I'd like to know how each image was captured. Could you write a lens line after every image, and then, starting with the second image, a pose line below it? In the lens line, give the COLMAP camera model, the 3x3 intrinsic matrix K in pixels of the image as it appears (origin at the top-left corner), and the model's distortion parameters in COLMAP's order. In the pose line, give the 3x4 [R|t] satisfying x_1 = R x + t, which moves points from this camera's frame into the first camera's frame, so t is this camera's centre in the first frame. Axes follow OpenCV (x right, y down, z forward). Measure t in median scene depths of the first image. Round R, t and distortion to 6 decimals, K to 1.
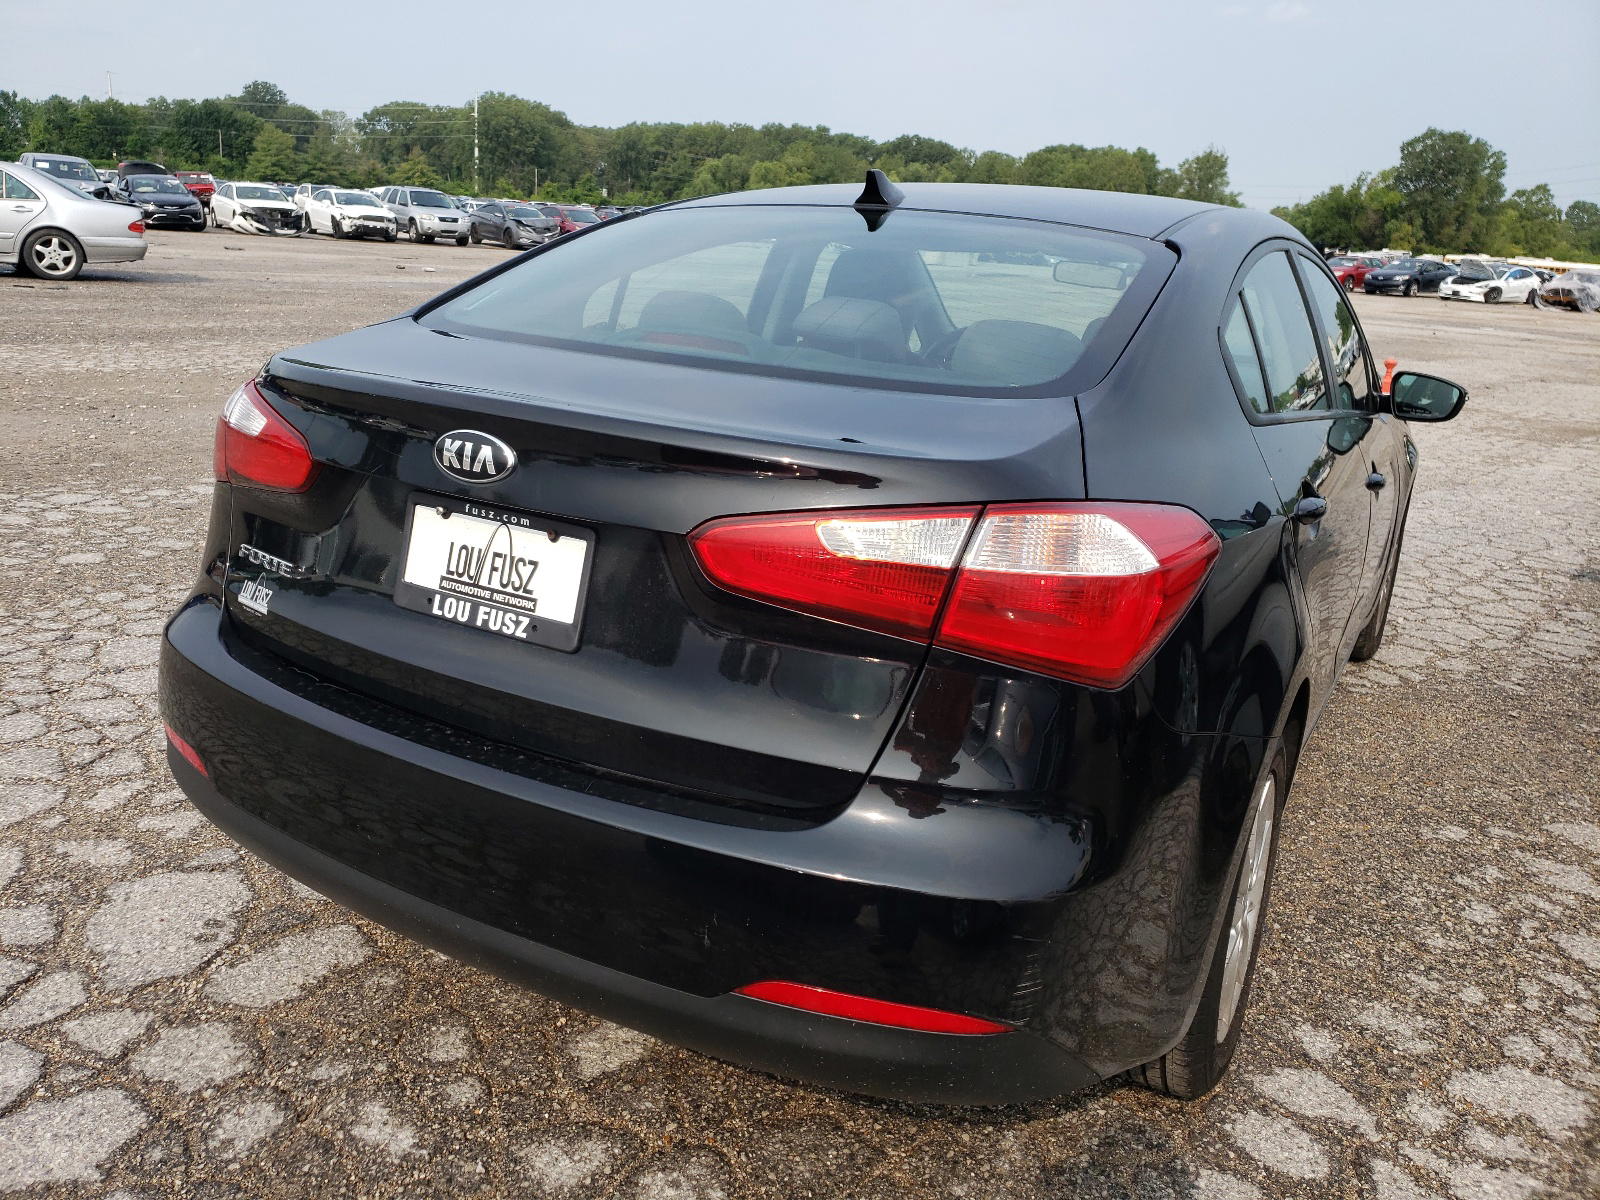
lens RADIAL K [[1372.1, 0, 800.0], [0, 1372.1, 600.0], [0, 0, 1]] dist [0.063732, -0.003786]
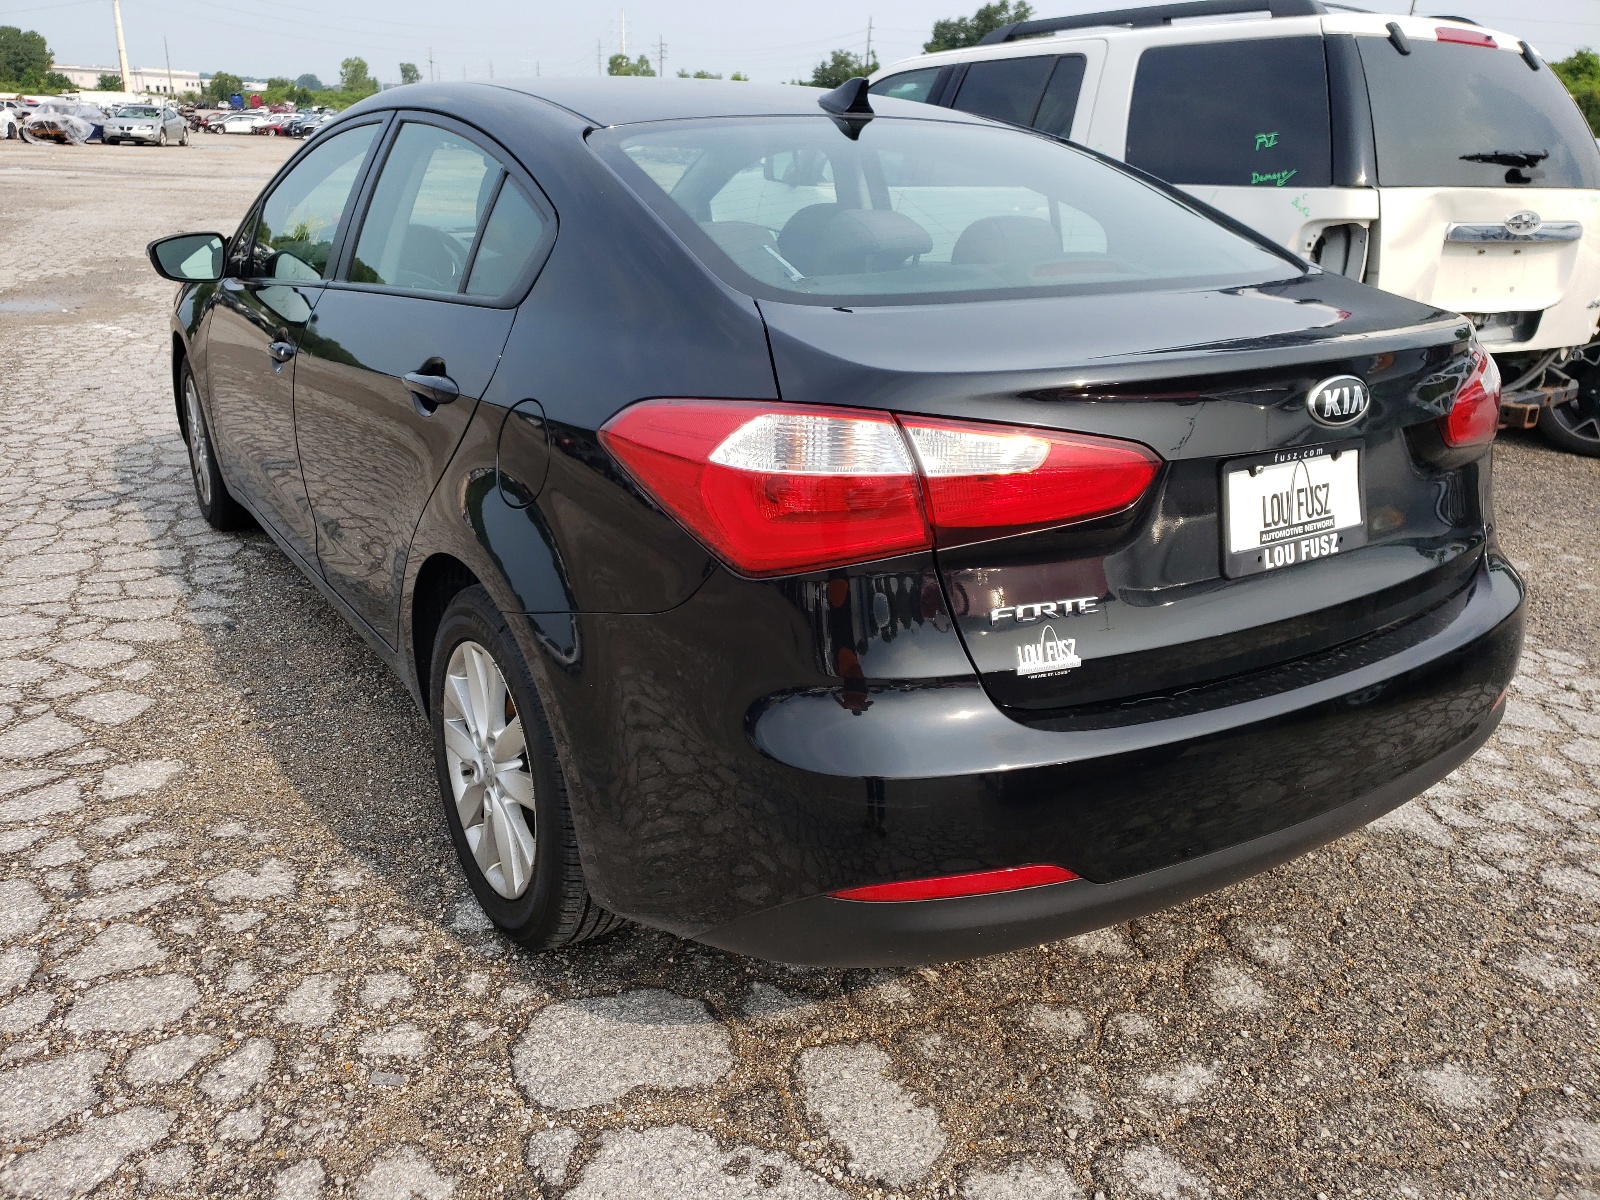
lens RADIAL K [[1301.3, 0, 800.0], [0, 1301.3, 600.0], [0, 0, 1]] dist [0.033139, -0.008875]
pose [[0.376634, -0.351260, 0.857183, -1.255036], [0.224895, 0.932311, 0.283230, -0.325808], [-0.898648, 0.086102, 0.430137, 0.913610]]
